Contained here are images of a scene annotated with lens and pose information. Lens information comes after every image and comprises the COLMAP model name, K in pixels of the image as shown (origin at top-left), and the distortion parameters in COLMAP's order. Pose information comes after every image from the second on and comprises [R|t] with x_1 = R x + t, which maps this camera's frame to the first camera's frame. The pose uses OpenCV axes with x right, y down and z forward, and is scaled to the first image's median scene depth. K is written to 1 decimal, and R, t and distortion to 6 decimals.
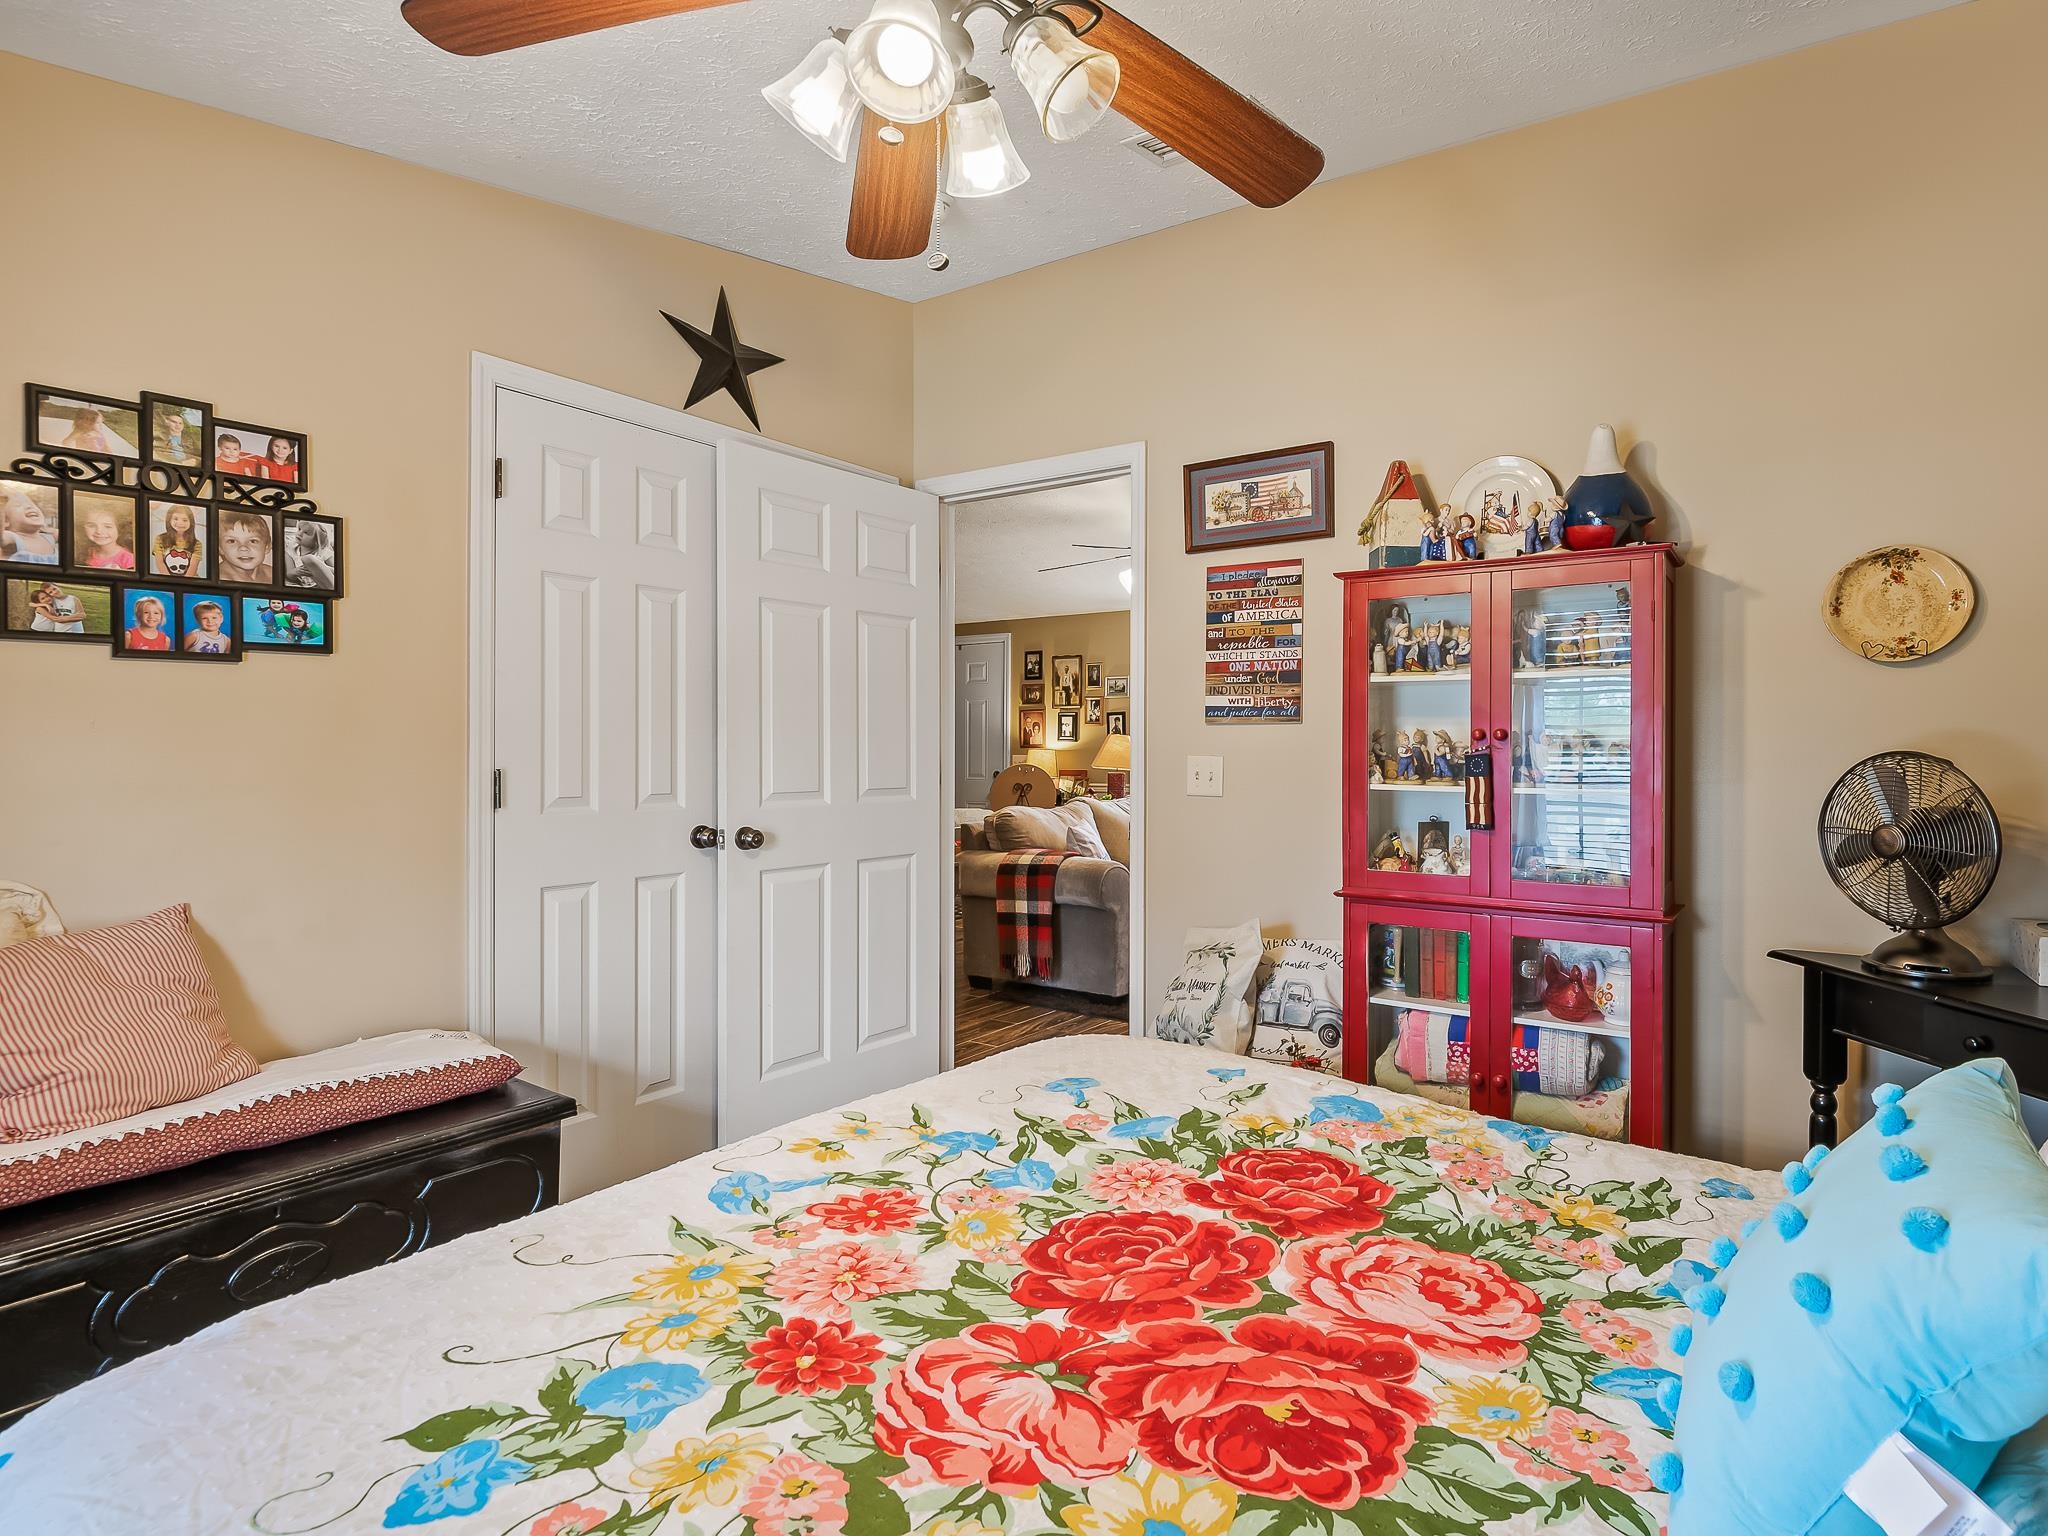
lens RADIAL K [[1075.8, 0, 1026.7], [0, 1075.8, 760.7], [0, 0, 1]] dist [-0.000515, -0.002721]
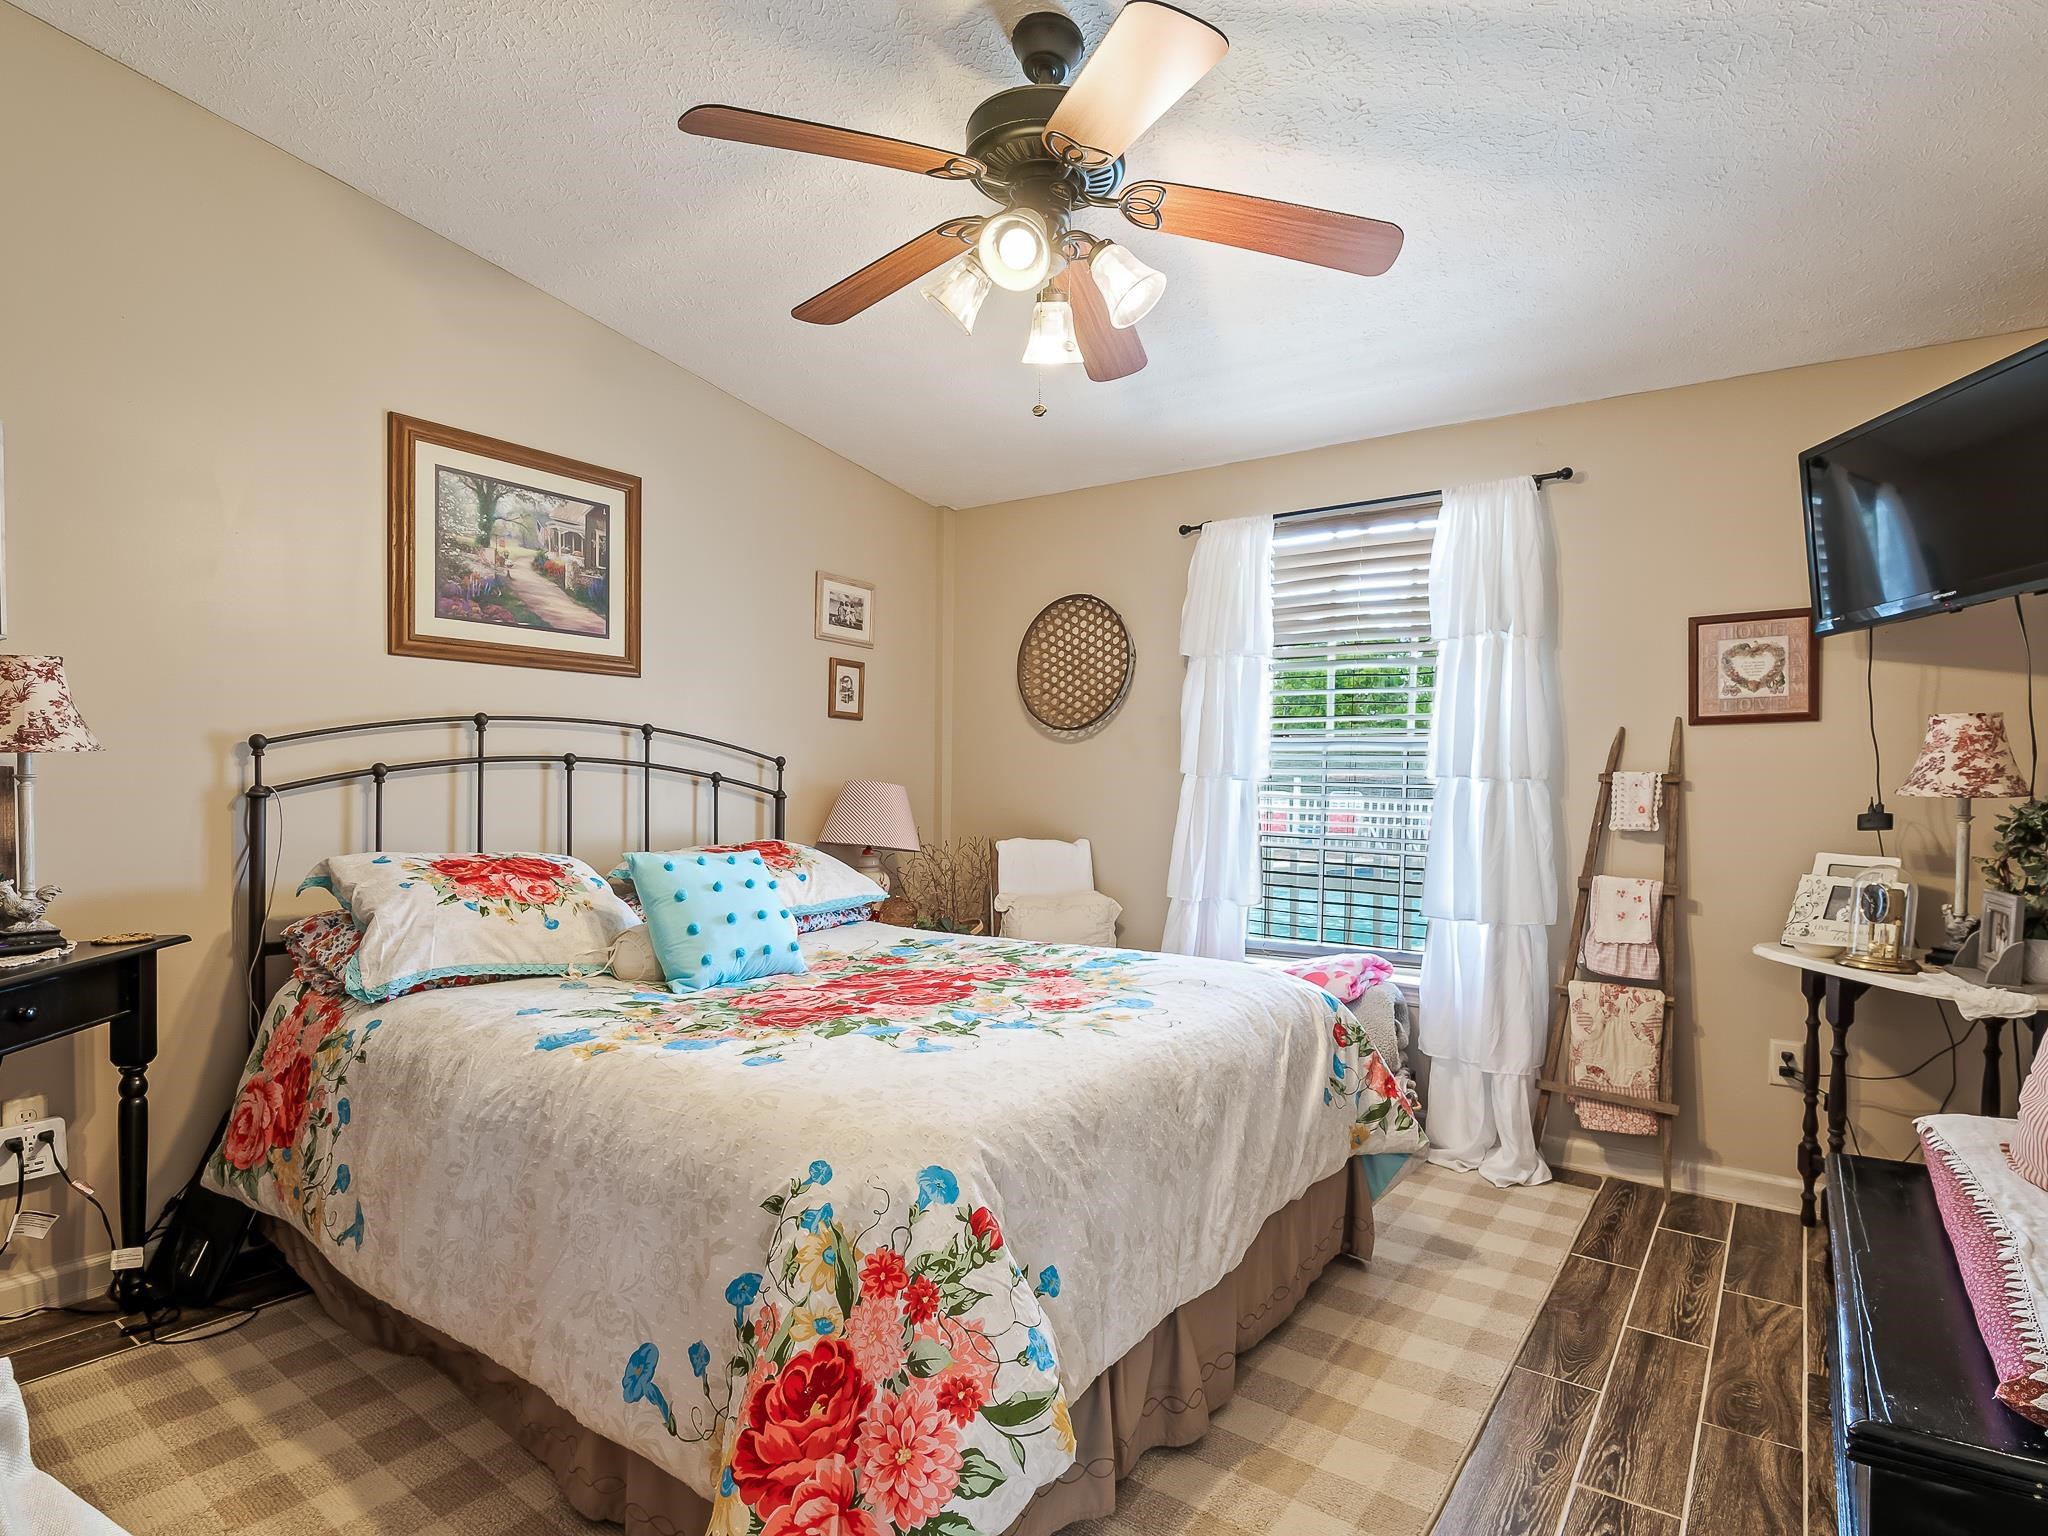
lens RADIAL K [[1075.8, 0, 1021.0], [0, 1075.8, 765.9], [0, 0, 1]] dist [-0.000515, -0.002721]
pose [[-0.999658, -0.007826, -0.024945, -0.027981], [-0.007979, 0.999950, 0.006056, 0.007265], [0.024897, 0.006253, -0.999670, 2.250997]]
